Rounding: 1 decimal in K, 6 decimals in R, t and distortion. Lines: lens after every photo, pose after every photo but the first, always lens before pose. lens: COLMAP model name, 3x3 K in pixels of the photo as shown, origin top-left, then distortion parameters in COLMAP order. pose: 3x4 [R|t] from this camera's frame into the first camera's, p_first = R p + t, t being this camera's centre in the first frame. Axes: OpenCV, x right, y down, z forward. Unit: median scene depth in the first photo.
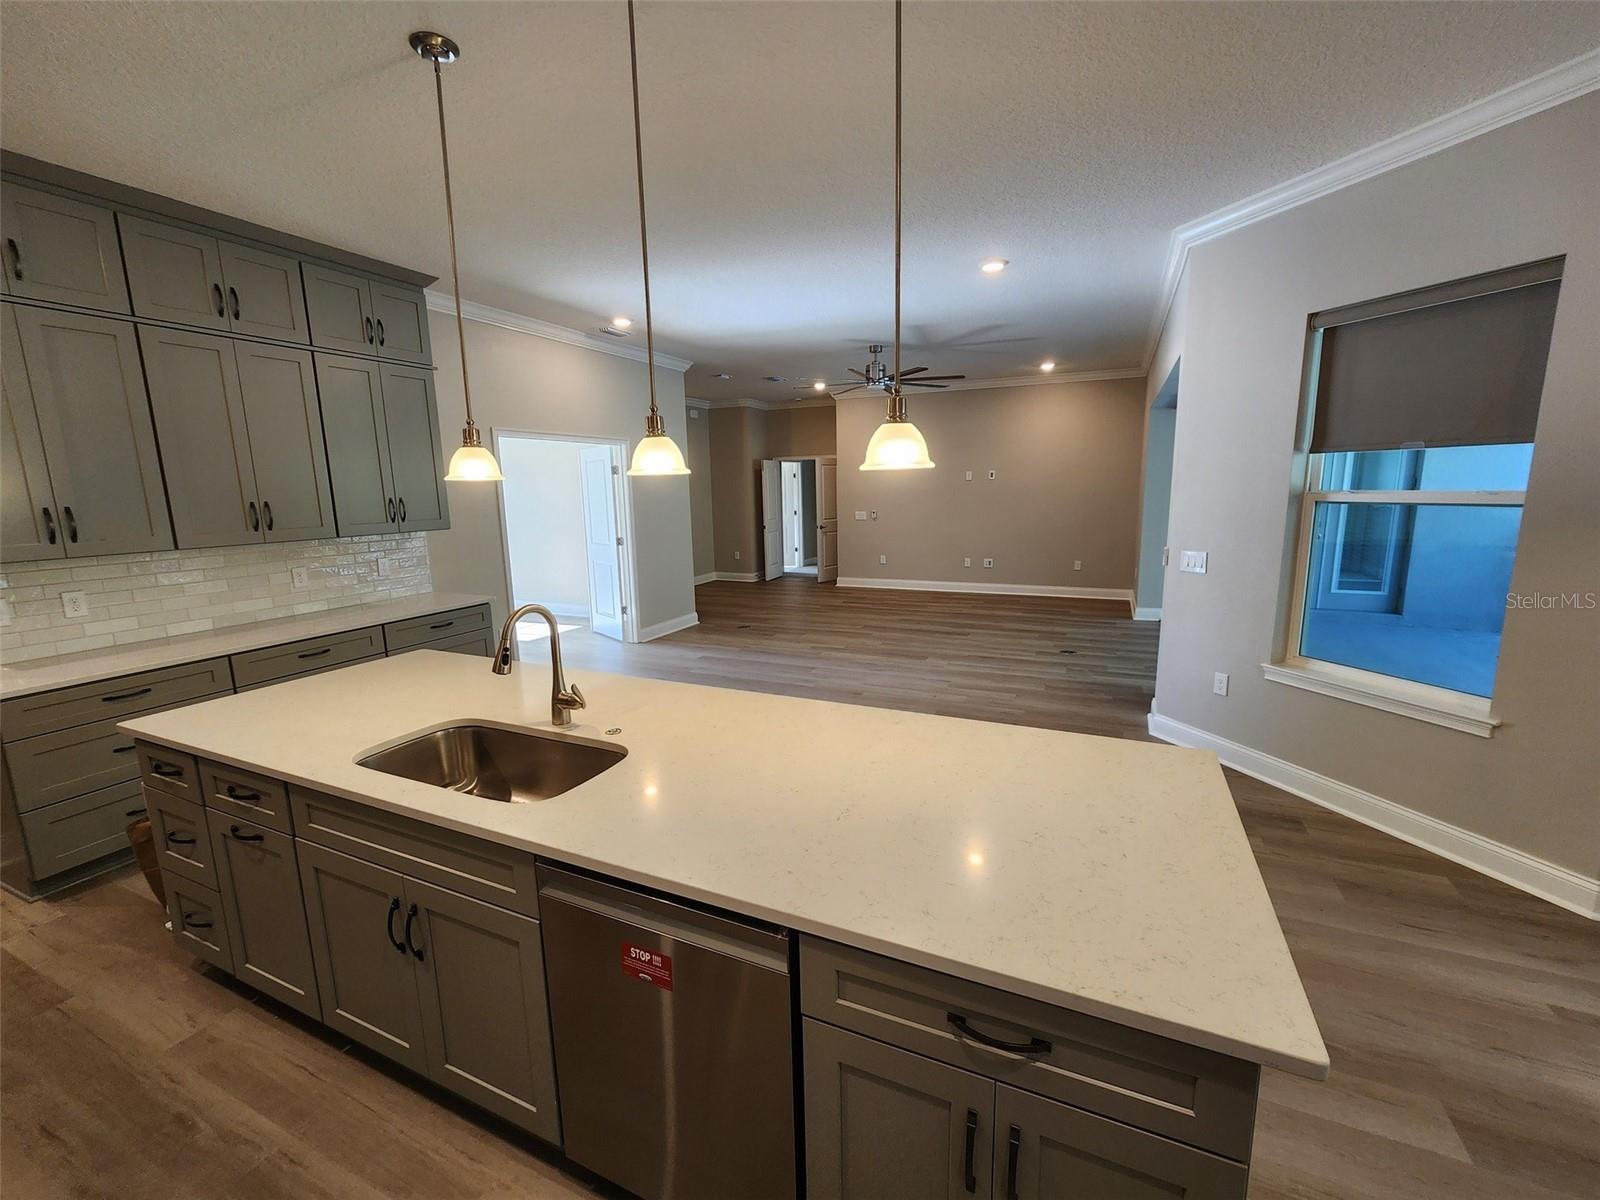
lens RADIAL K [[660.1, 0, 800.2], [0, 660.1, 599.7], [0, 0, 1]] dist [-0.002892, 0.001101]
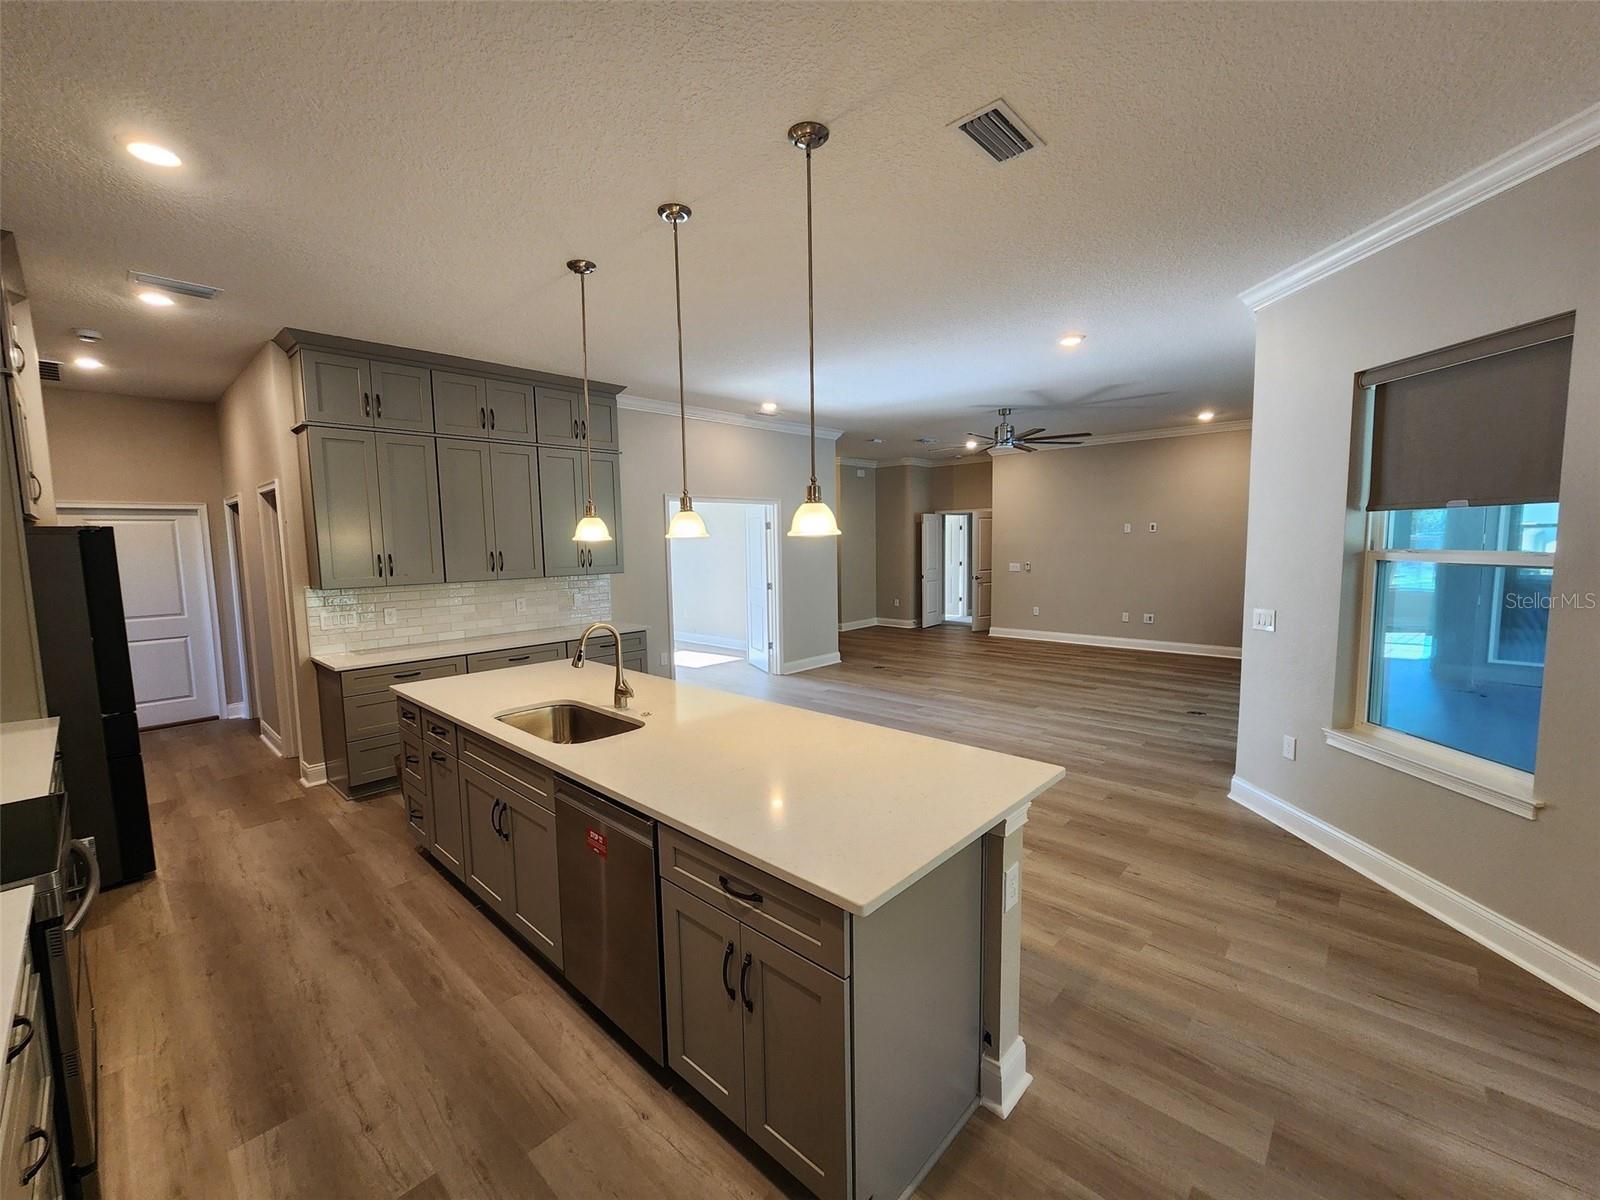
lens RADIAL K [[660.1, 0, 802.4], [0, 660.1, 600.8], [0, 0, 1]] dist [-0.002892, 0.001101]
pose [[0.949198, 0.031787, -0.313070, 0.297558], [-0.054142, 0.996546, -0.062968, 0.015873], [0.309987, 0.076720, 0.947640, -0.170554]]
